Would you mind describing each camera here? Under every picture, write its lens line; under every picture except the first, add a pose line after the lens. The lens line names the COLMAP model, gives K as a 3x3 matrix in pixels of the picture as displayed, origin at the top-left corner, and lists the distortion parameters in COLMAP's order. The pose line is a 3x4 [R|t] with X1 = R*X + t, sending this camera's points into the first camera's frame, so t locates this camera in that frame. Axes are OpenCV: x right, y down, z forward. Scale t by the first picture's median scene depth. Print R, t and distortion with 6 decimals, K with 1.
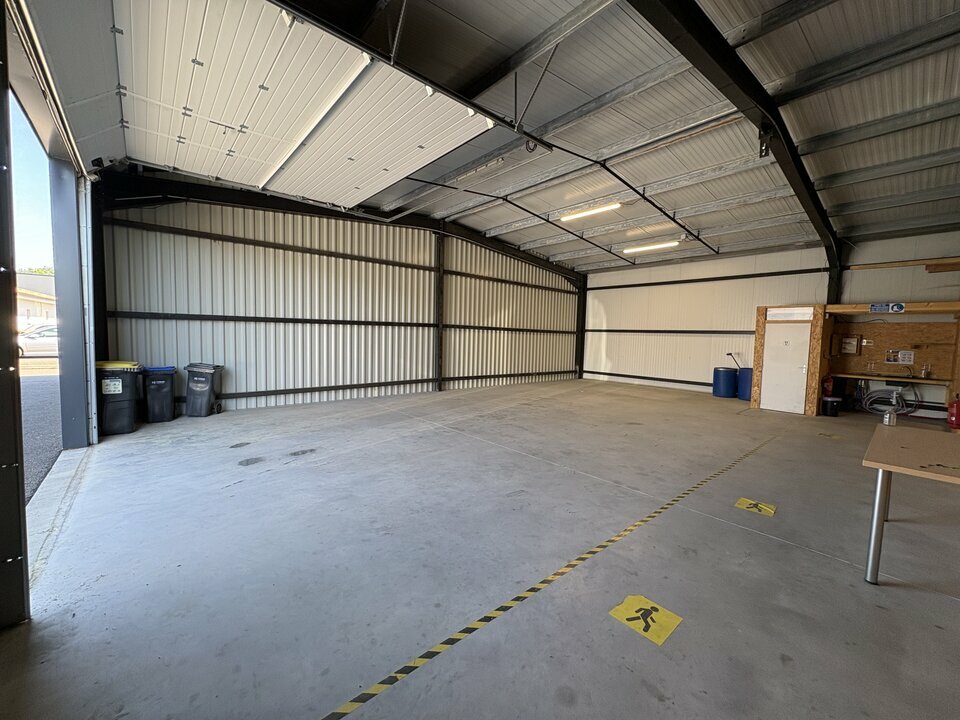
lens RADIAL K [[386.9, 0, 478.5], [0, 386.9, 358.8], [0, 0, 1]] dist [0.001640, 0.000316]
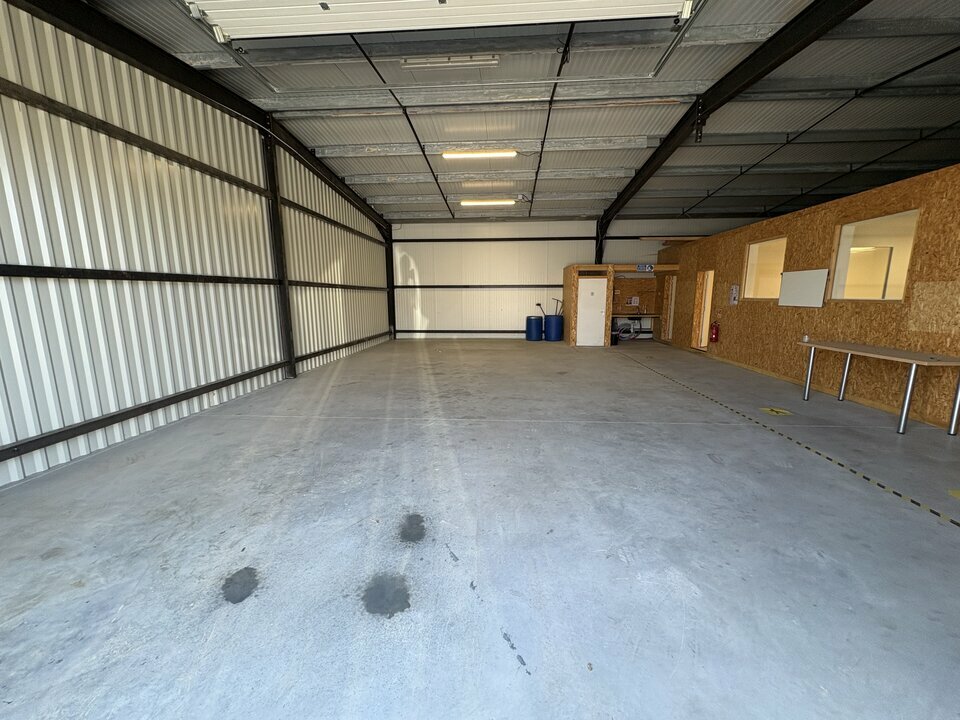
lens RADIAL K [[386.9, 0, 481.4], [0, 386.9, 361.9], [0, 0, 1]] dist [0.001640, 0.000316]
pose [[0.701663, -0.150463, 0.696441, -0.339093], [0.067082, 0.987057, 0.145664, -0.023189], [-0.709344, -0.055488, 0.702675, 0.267145]]
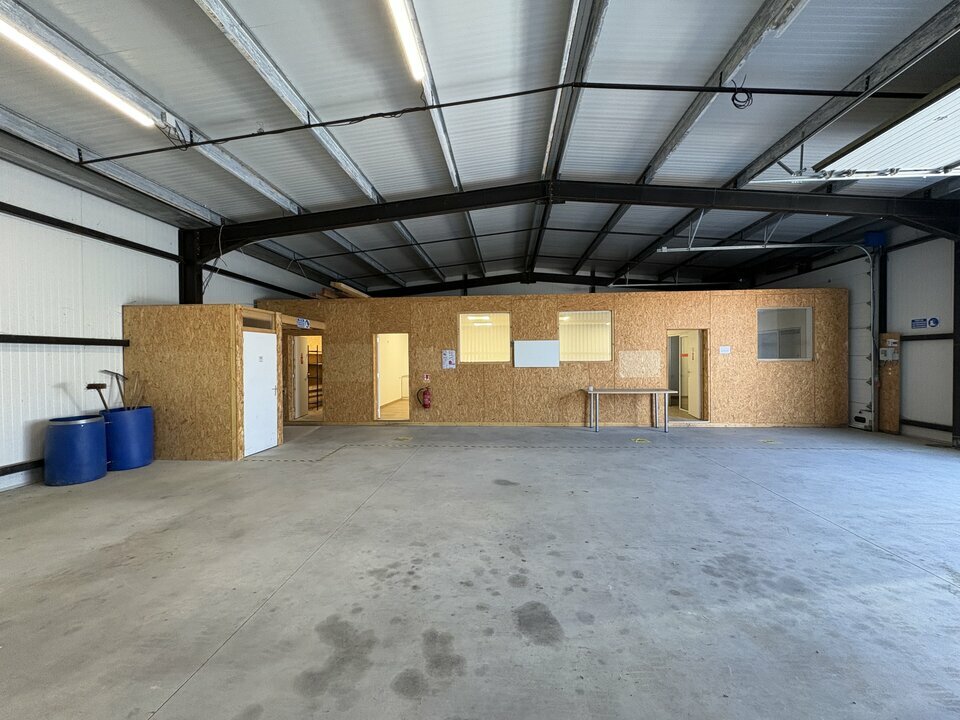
lens RADIAL K [[386.9, 0, 484.8], [0, 386.9, 362.9], [0, 0, 1]] dist [0.001640, 0.000316]
pose [[-0.714557, -0.032210, 0.698835, -0.028890], [0.031806, 0.996411, 0.078447, -0.062233], [-0.698854, 0.078282, -0.710968, 0.992743]]
